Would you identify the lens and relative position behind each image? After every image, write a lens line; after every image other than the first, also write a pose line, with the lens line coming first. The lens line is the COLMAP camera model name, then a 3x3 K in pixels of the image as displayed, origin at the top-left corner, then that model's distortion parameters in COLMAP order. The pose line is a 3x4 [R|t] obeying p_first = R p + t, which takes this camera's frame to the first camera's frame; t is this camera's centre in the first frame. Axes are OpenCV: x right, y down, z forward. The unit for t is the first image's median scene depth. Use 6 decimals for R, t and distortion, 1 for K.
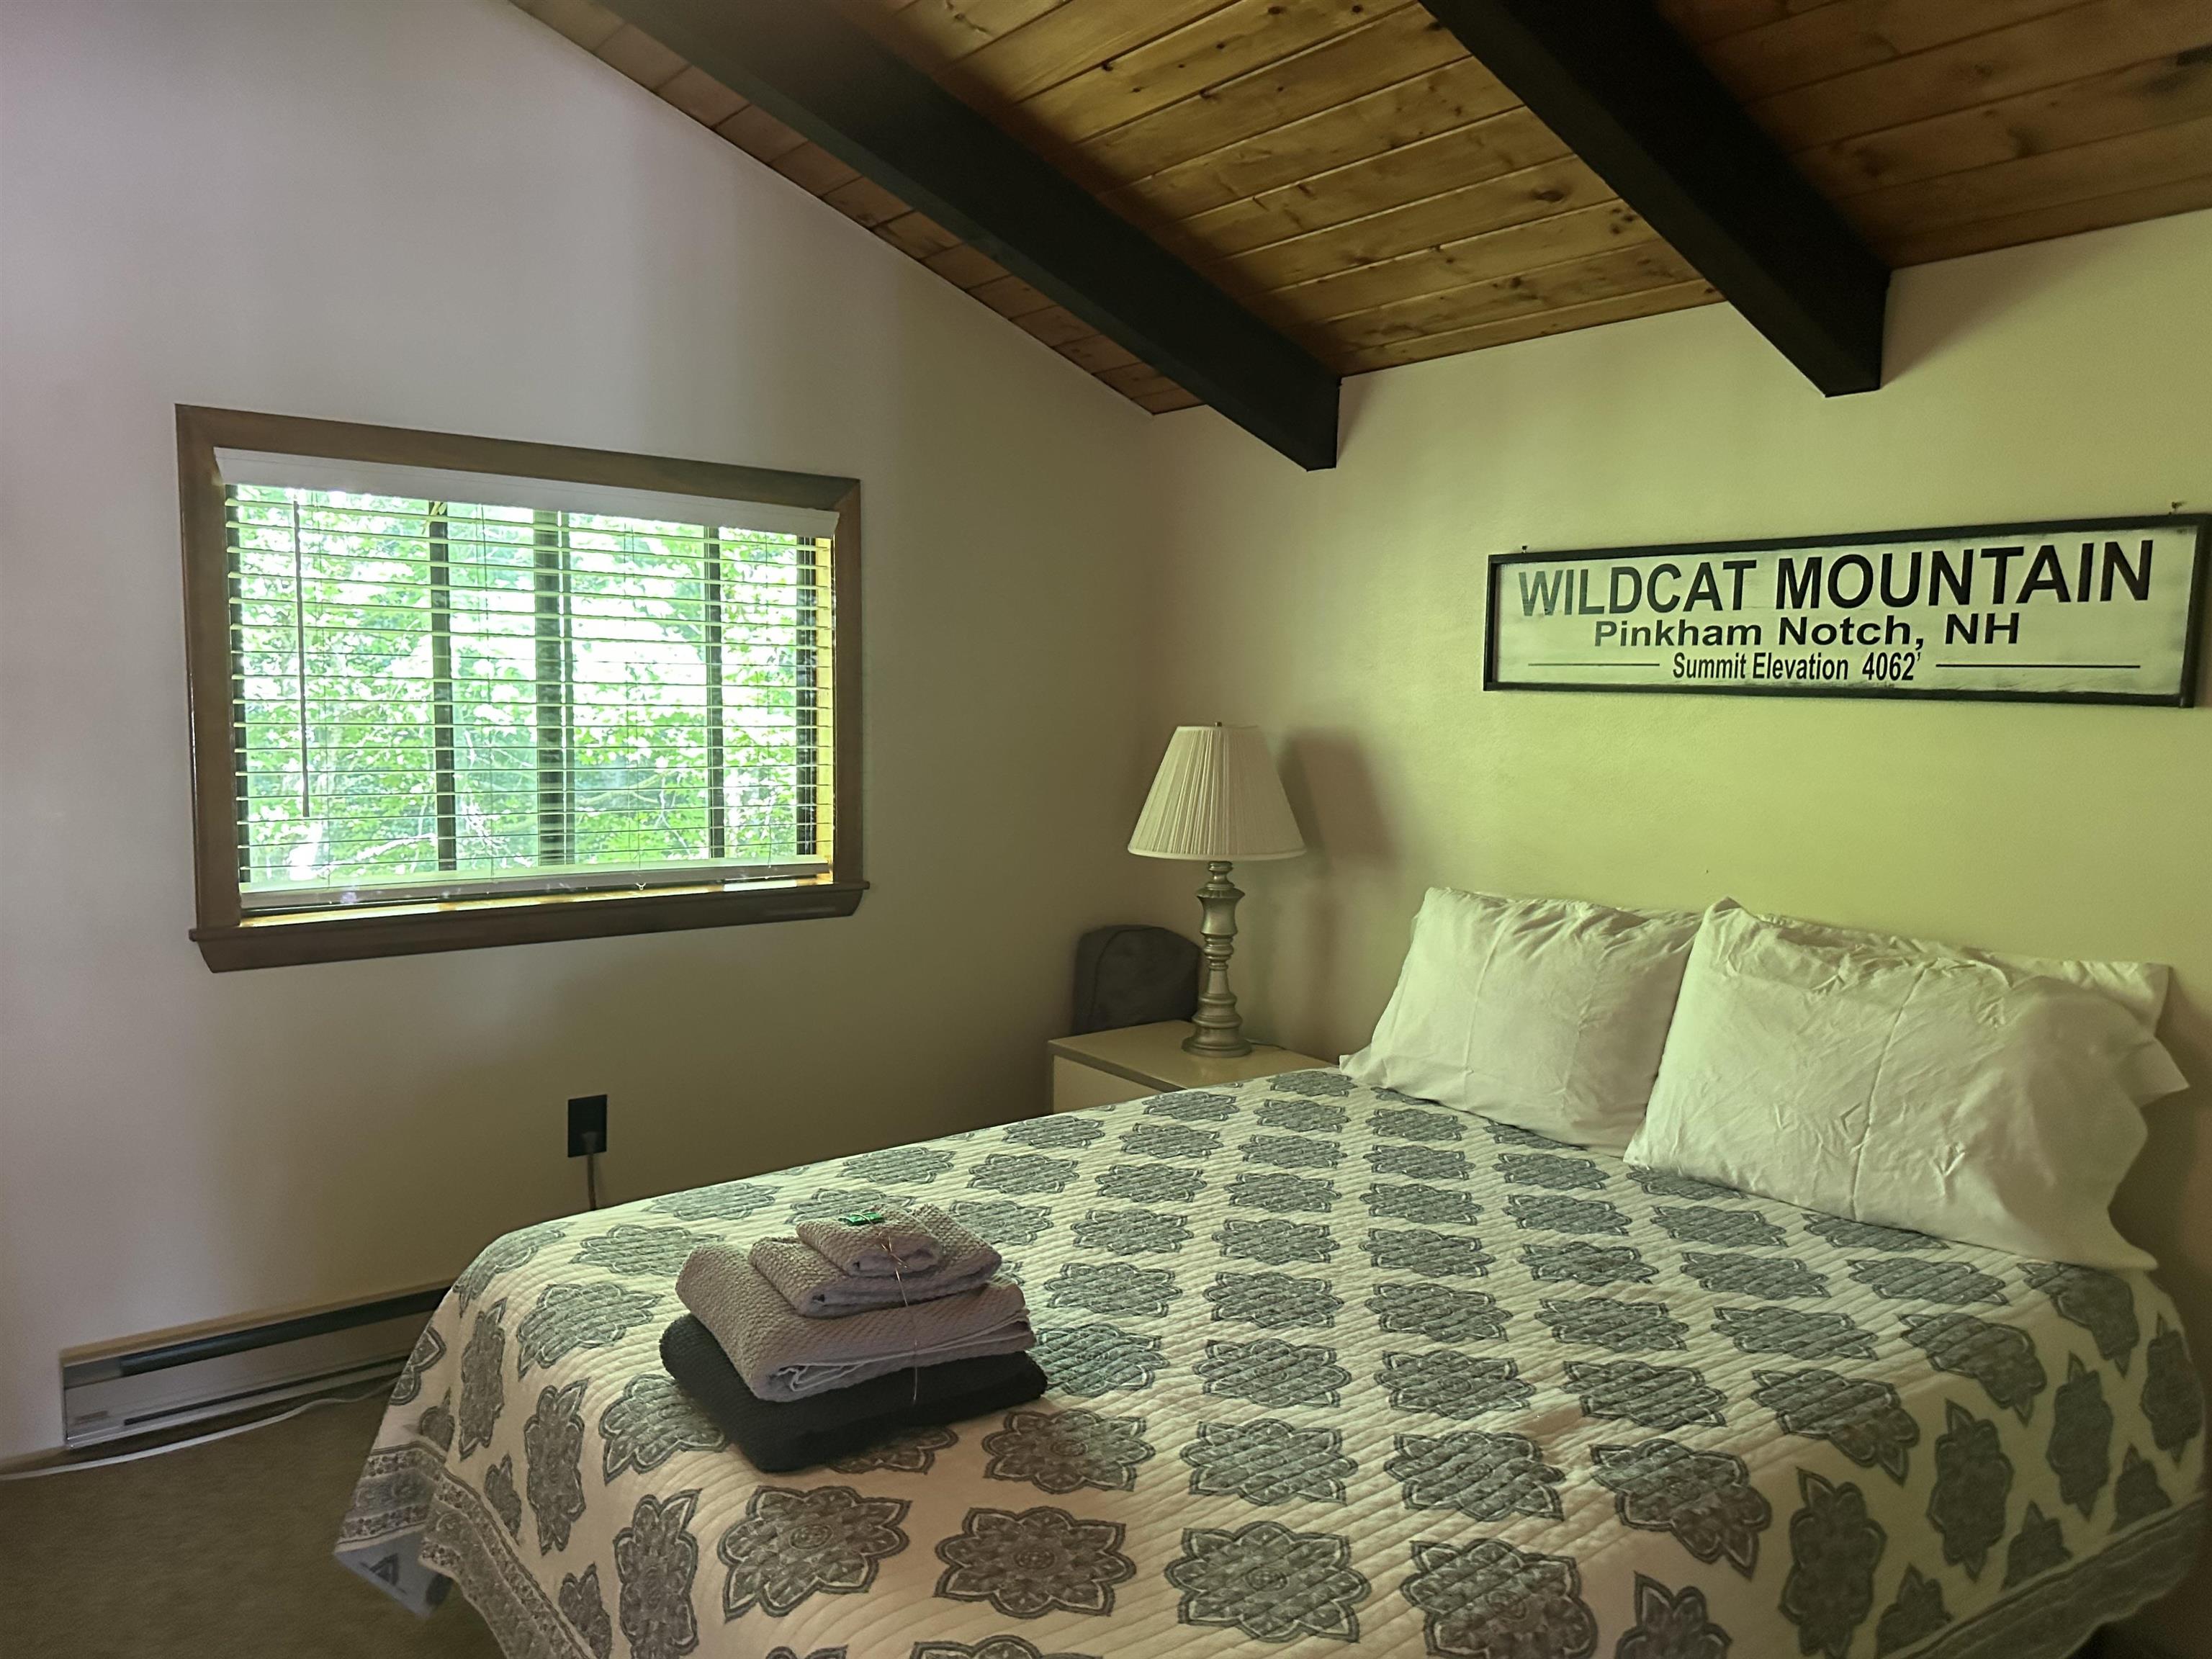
lens RADIAL K [[1579.2, 0, 1107.6], [0, 1579.2, 831.7], [0, 0, 1]] dist [0.095730, -0.112718]
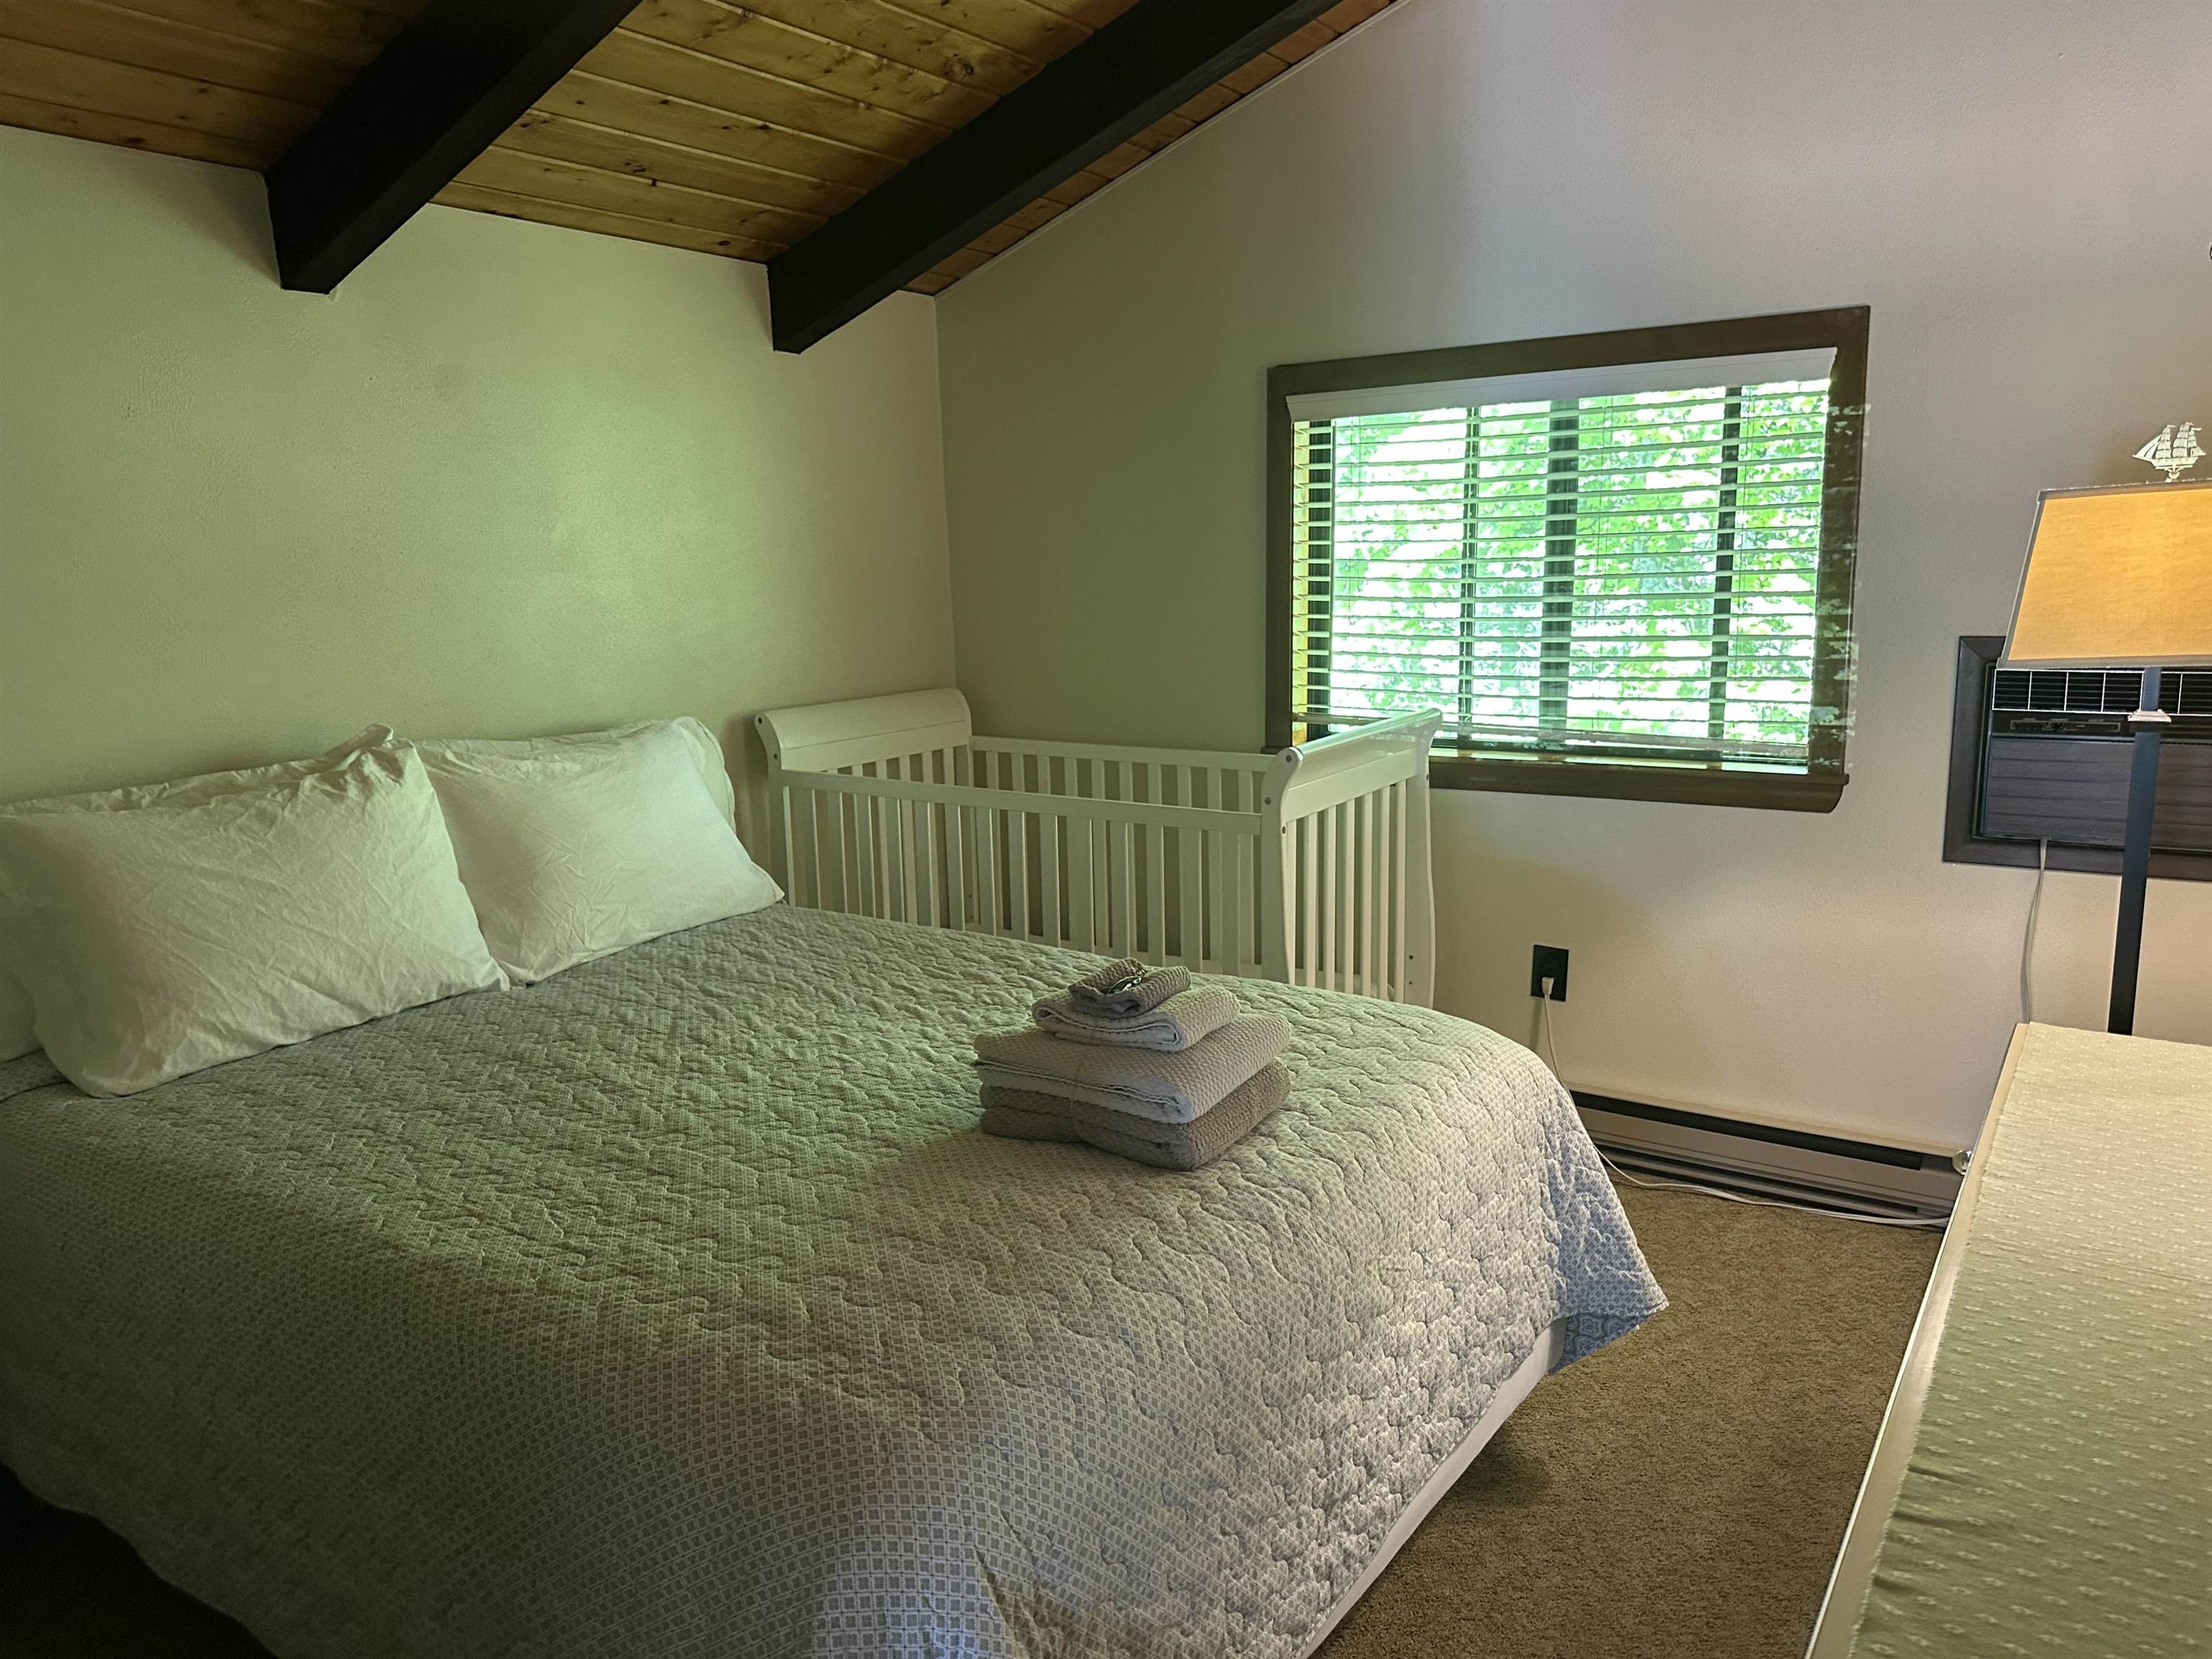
lens RADIAL K [[1579.2, 0, 1103.4], [0, 1579.2, 823.6], [0, 0, 1]] dist [0.095730, -0.112718]
pose [[0.295906, 0.140965, -0.944759, 0.585959], [-0.068652, 0.989632, 0.126158, -0.027701], [0.952747, 0.027529, 0.302515, 0.353359]]
